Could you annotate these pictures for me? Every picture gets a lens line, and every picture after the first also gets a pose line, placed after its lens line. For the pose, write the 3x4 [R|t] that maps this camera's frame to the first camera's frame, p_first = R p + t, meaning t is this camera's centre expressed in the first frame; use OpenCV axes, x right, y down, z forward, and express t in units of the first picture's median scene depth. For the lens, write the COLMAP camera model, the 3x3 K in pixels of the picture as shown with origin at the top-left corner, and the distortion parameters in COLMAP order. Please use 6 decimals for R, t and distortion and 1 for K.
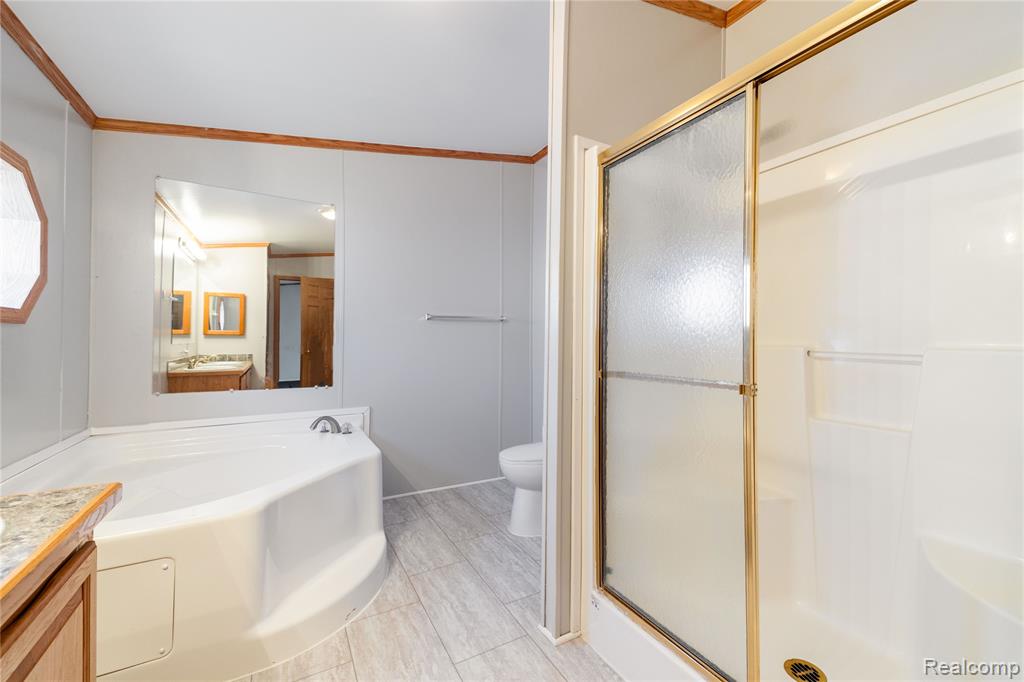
lens RADIAL K [[415.7, 0, 509.2], [0, 415.7, 336.4], [0, 0, 1]] dist [0.041461, -0.013753]
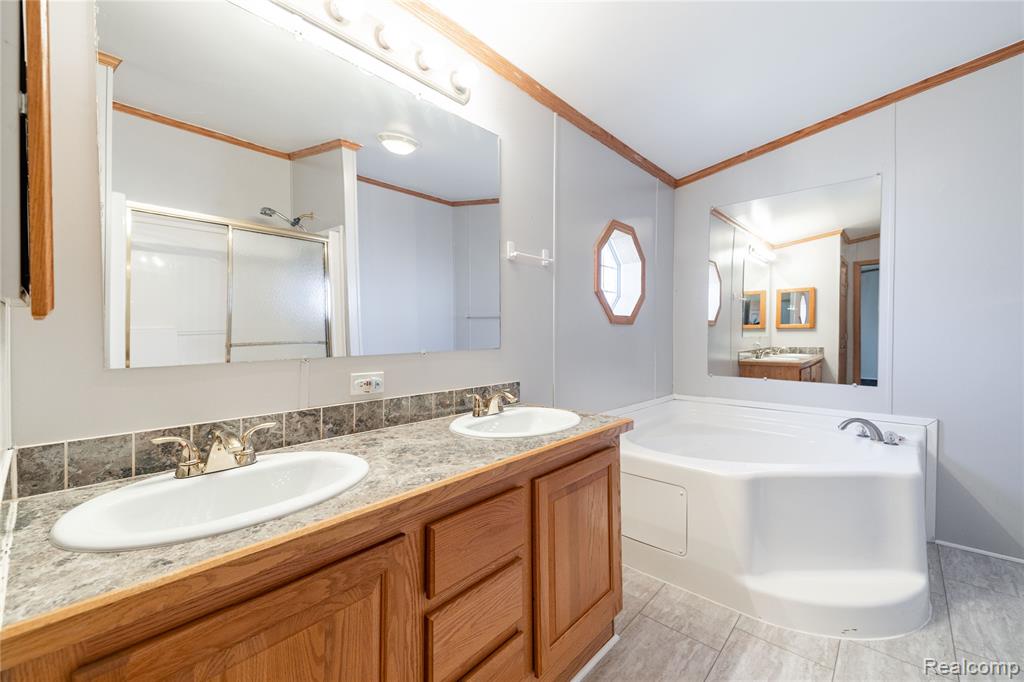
lens RADIAL K [[415.7, 0, 512.1], [0, 415.7, 338.3], [0, 0, 1]] dist [0.041461, -0.013753]
pose [[0.316652, 0.006410, -0.948520, 0.163111], [0.013585, 0.999844, 0.011292, -0.000535], [0.948444, -0.016461, 0.316516, 0.013424]]
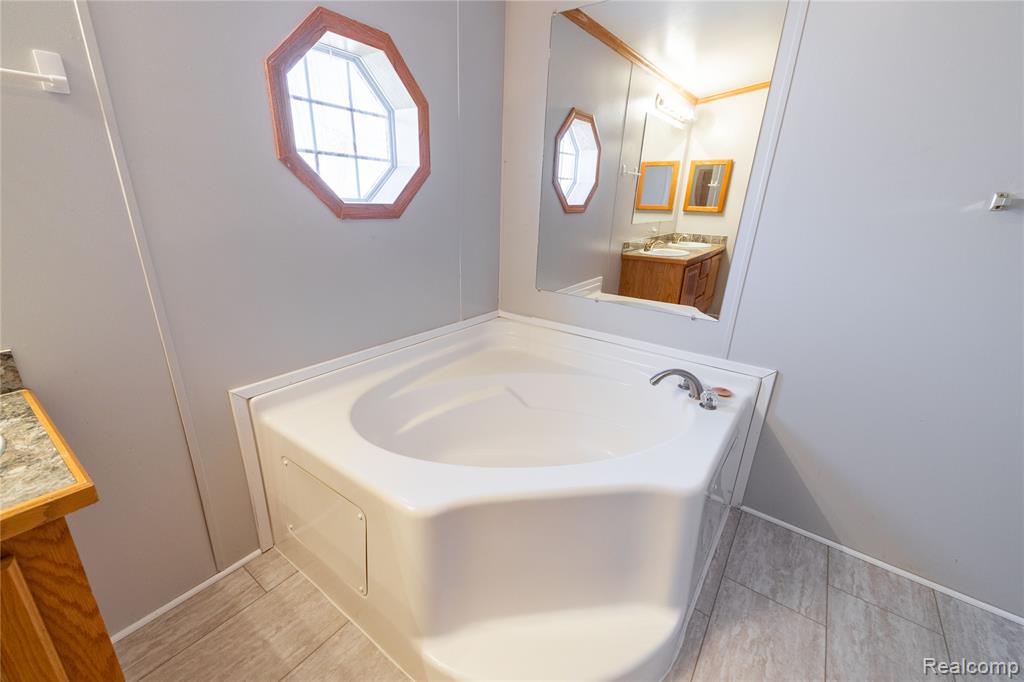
lens RADIAL K [[415.7, 0, 517.5], [0, 415.7, 339.9], [0, 0, 1]] dist [0.041461, -0.013753]
pose [[0.418445, 0.301084, -0.856885, -0.007854], [-0.016150, 0.945772, 0.324430, -0.049370], [0.908099, -0.121917, 0.400616, 0.465410]]
